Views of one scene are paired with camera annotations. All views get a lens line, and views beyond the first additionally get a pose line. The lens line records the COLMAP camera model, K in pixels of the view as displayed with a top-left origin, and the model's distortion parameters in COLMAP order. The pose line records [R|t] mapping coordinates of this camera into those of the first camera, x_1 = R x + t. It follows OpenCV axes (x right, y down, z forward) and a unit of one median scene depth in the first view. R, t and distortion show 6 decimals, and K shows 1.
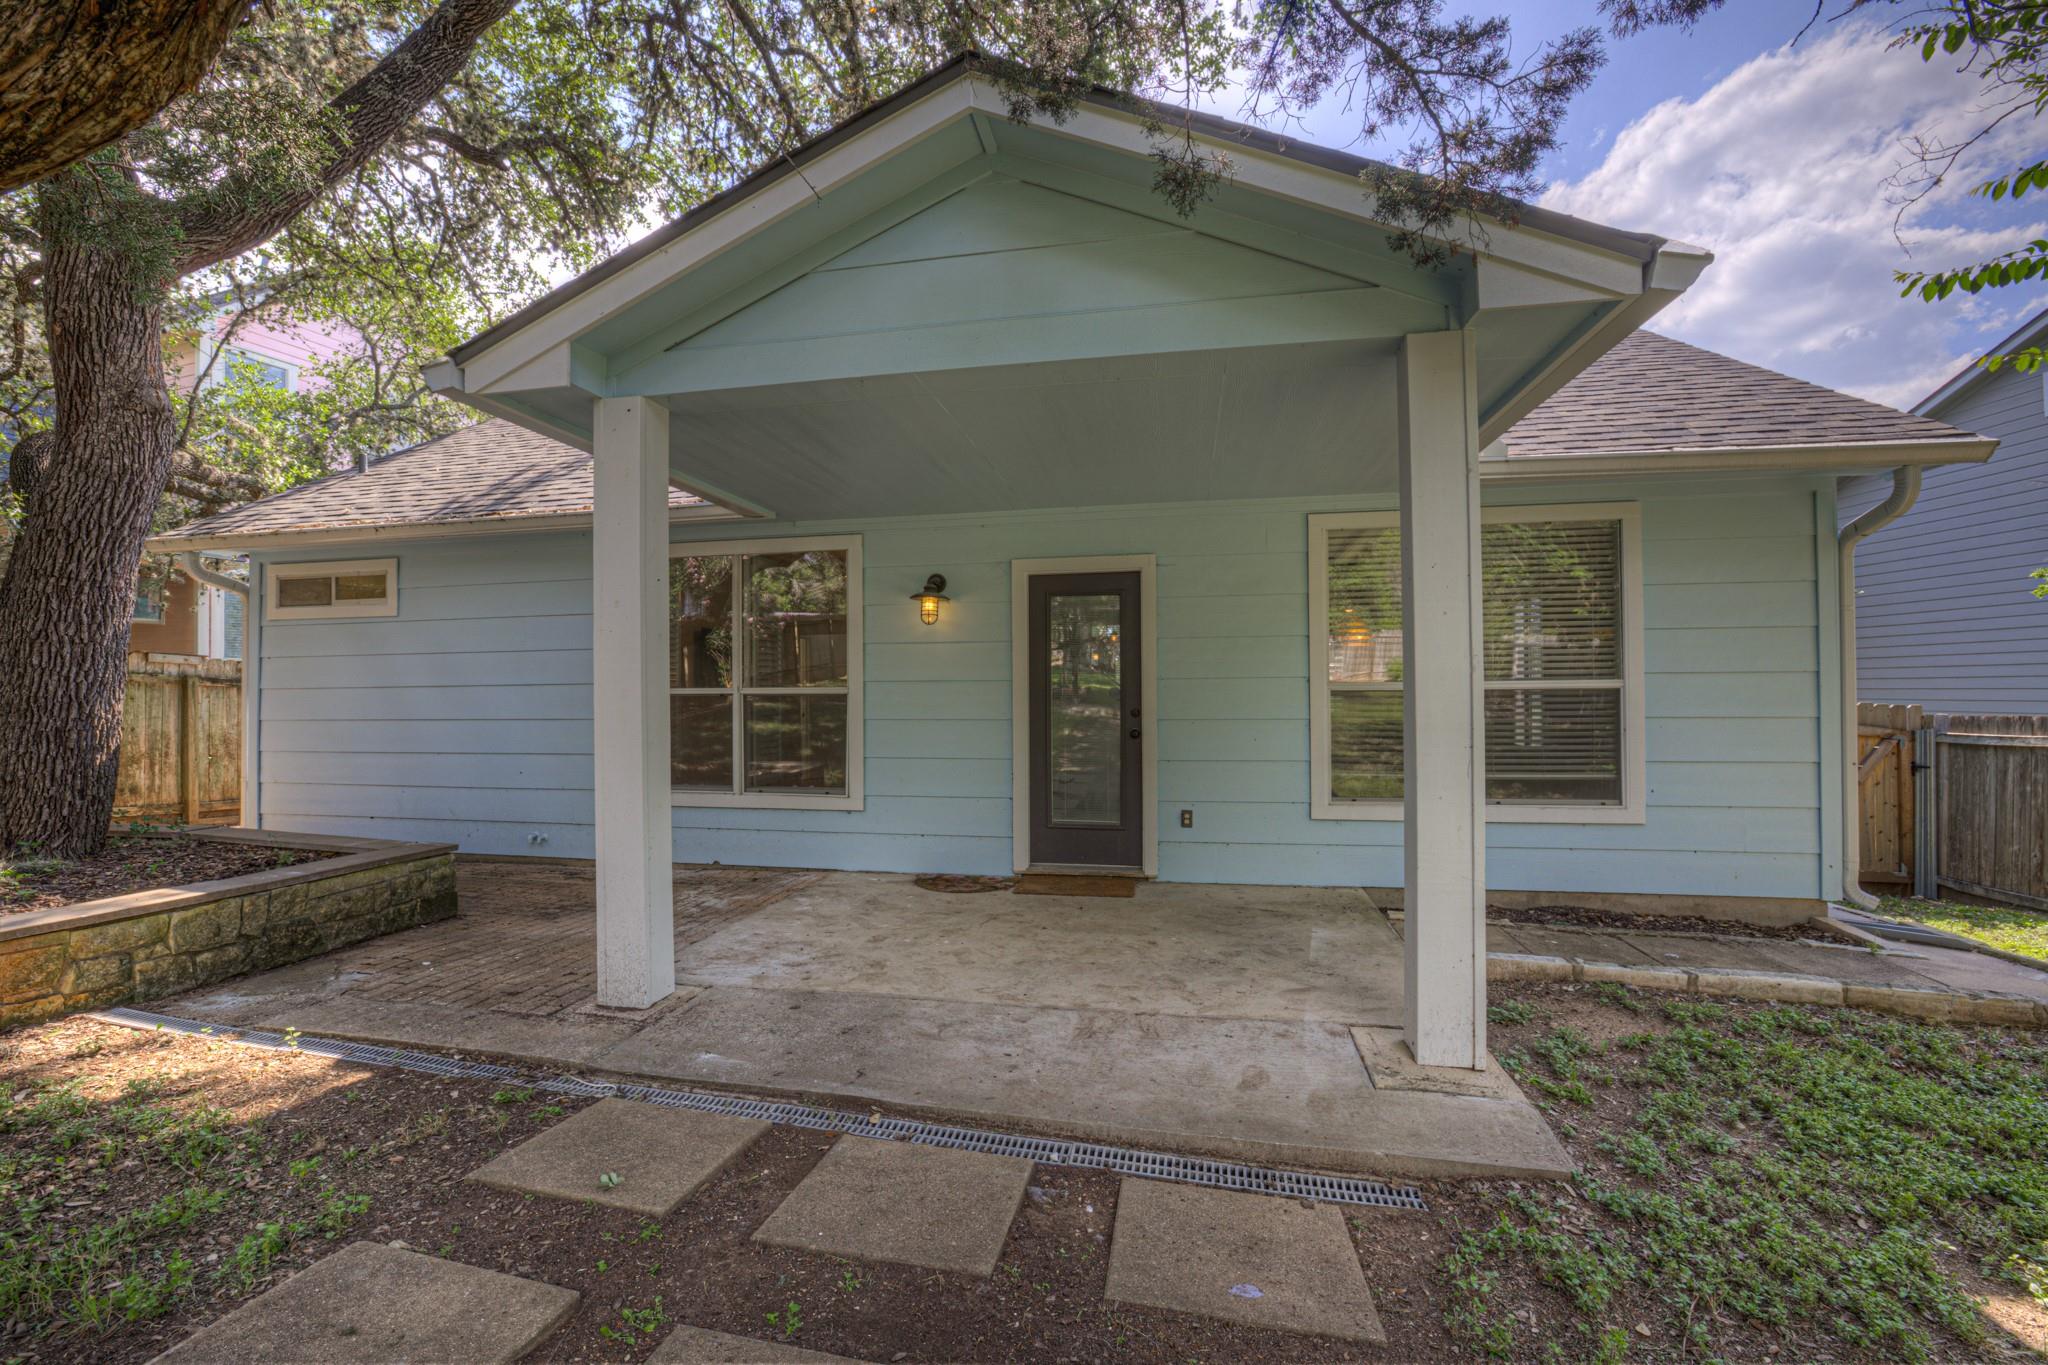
lens RADIAL K [[880.0, 0, 994.3], [0, 880.0, 675.4], [0, 0, 1]] dist [-0.034570, 0.000271]
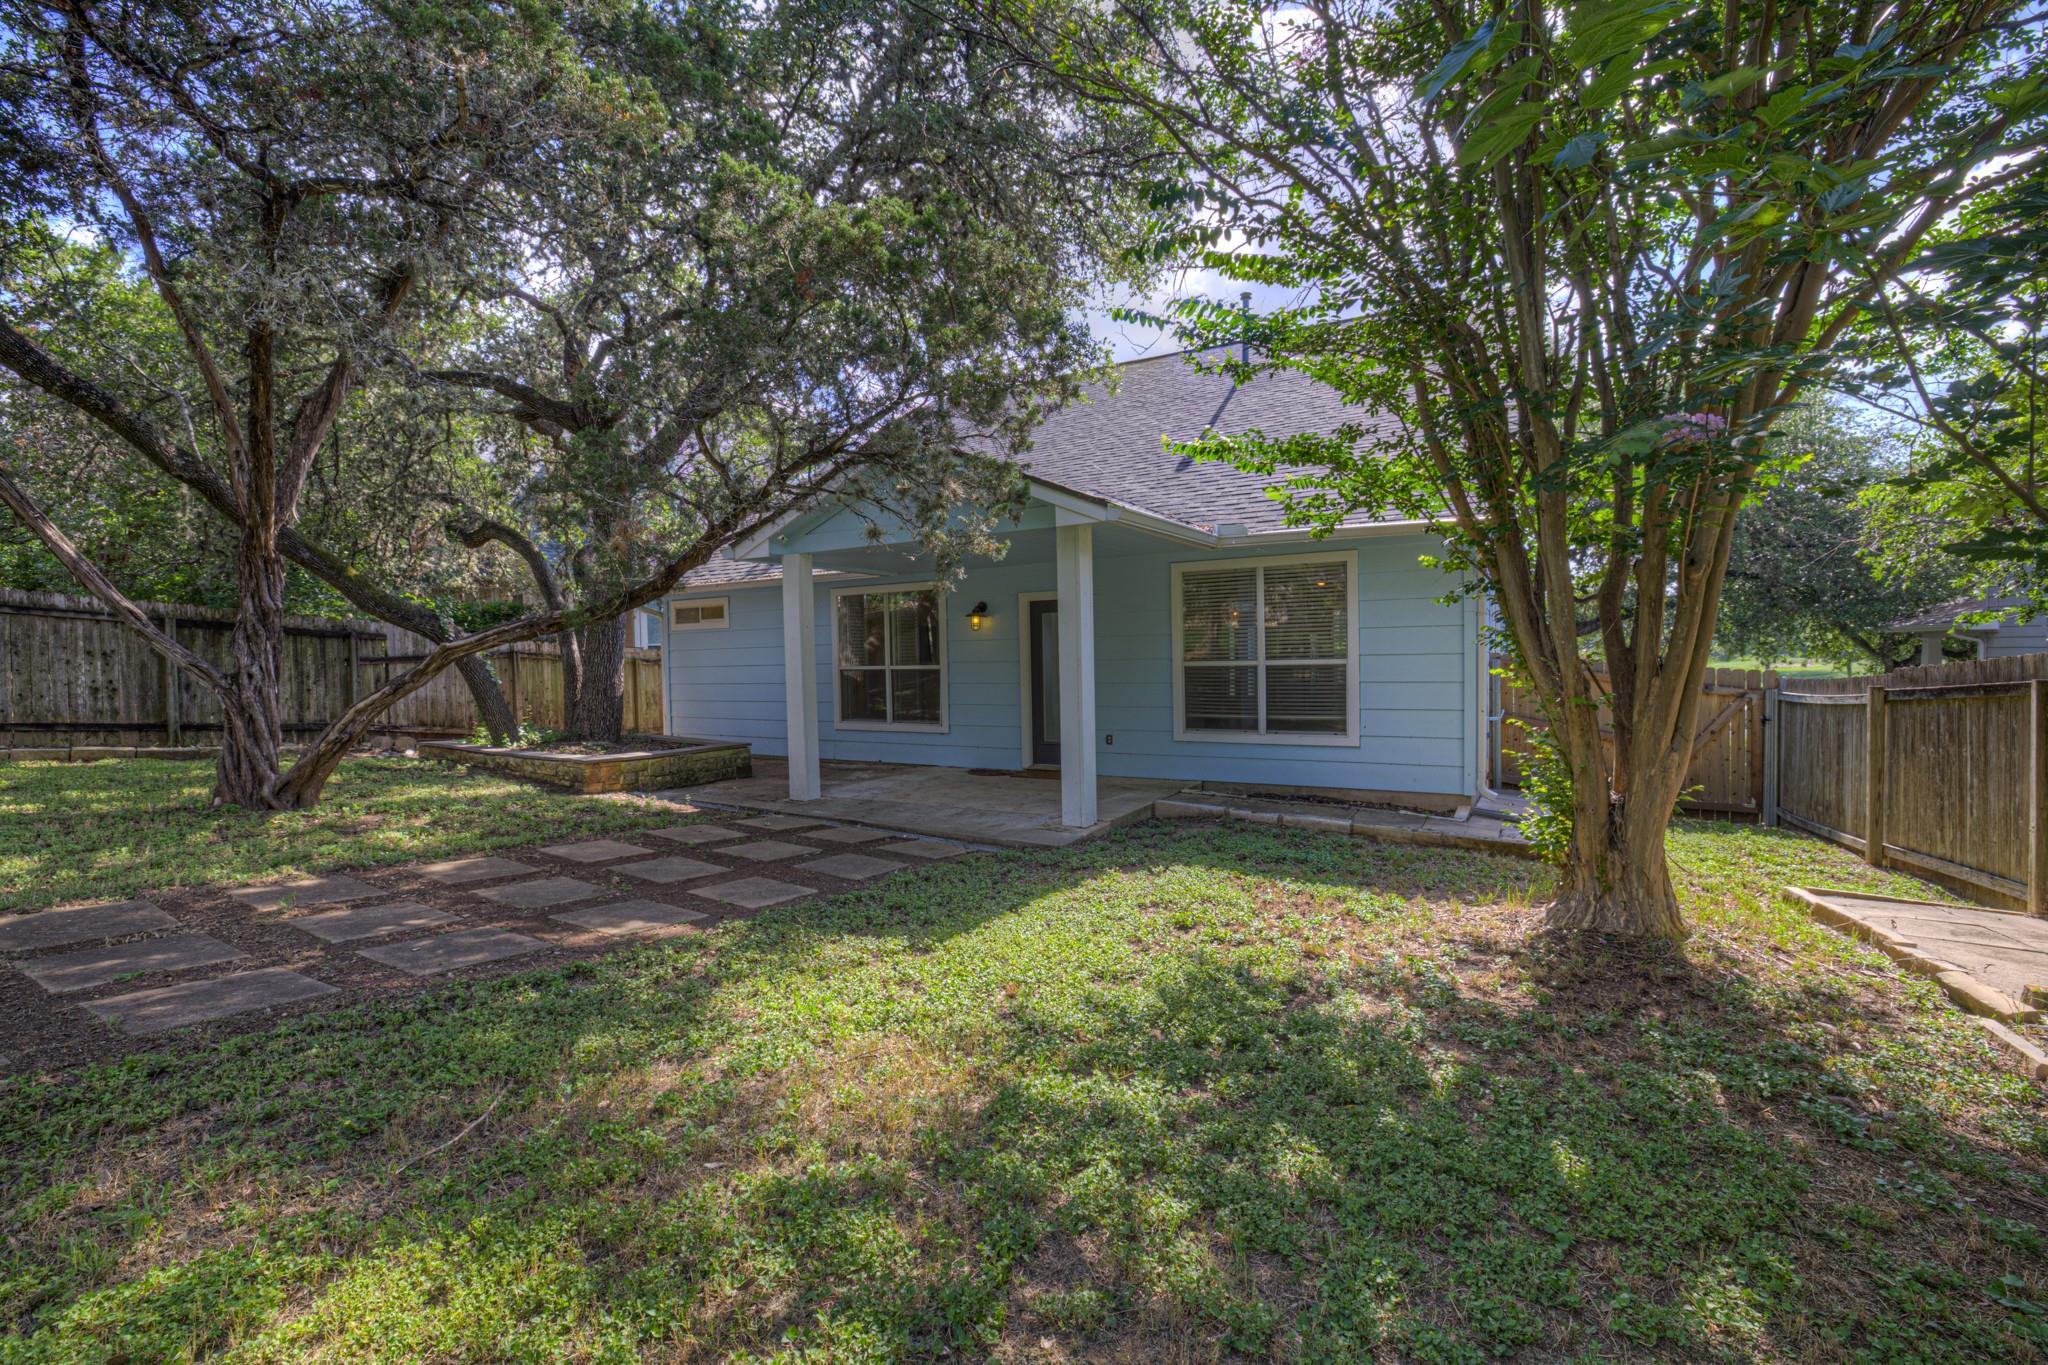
lens RADIAL K [[880.0, 0, 994.3], [0, 880.0, 675.4], [0, 0, 1]] dist [-0.034570, 0.000271]
pose [[0.942055, -0.005094, -0.335421, 0.605111], [0.021737, 0.998710, 0.045883, -0.051890], [0.334754, -0.050516, 0.940950, -0.741632]]
